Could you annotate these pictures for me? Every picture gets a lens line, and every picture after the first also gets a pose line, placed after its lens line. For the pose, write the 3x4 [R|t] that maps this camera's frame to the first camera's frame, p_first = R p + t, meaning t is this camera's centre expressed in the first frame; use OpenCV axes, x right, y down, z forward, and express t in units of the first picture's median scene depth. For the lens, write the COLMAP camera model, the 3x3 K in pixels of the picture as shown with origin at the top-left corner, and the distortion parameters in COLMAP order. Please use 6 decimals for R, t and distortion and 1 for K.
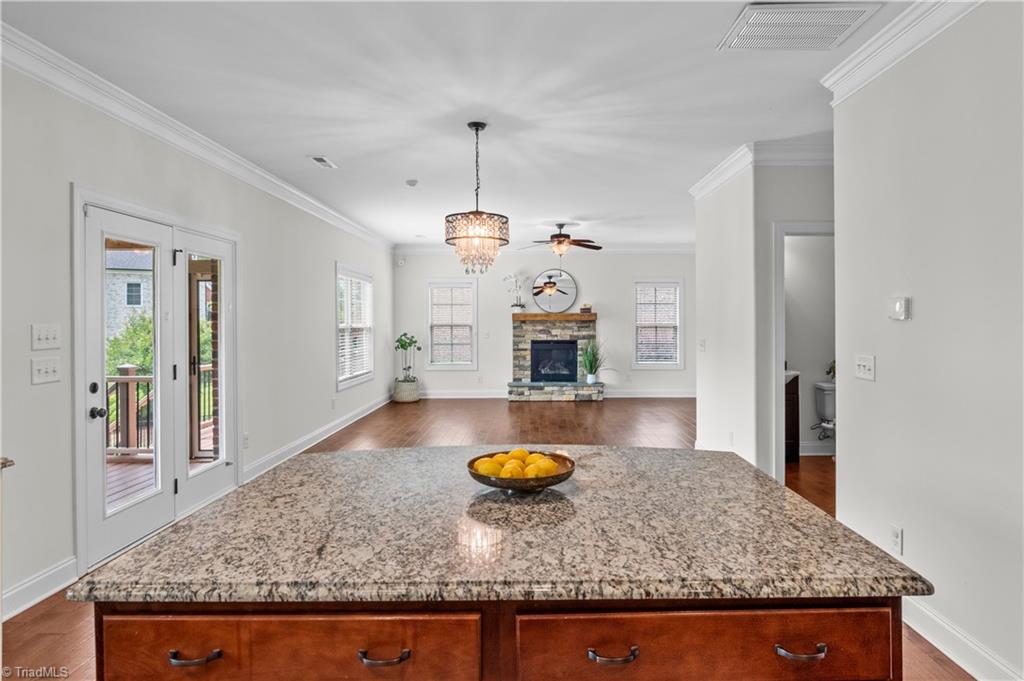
lens RADIAL K [[580.4, 0, 526.6], [0, 580.4, 316.8], [0, 0, 1]] dist [-0.000303, -0.001440]
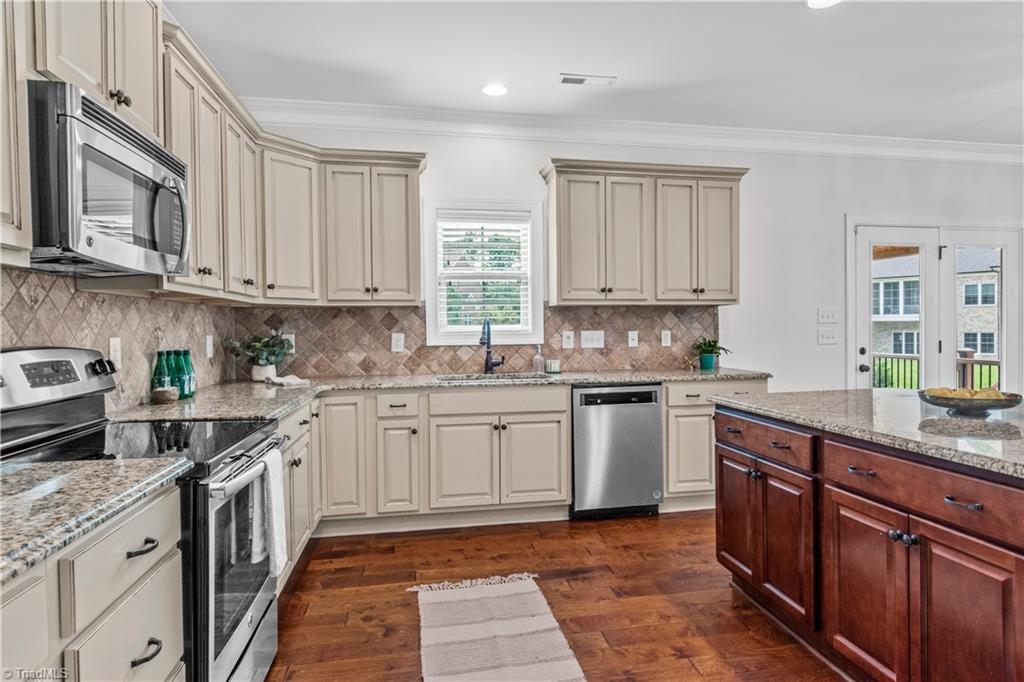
lens RADIAL K [[574.5, 0, 536.6], [0, 574.5, 332.3], [0, 0, 1]] dist [0.001268, -0.000456]
pose [[0.195117, 0.011894, -0.980708, 0.531079], [0.016666, 0.999742, 0.015441, 0.041247], [0.980638, -0.019357, 0.194869, -0.086969]]
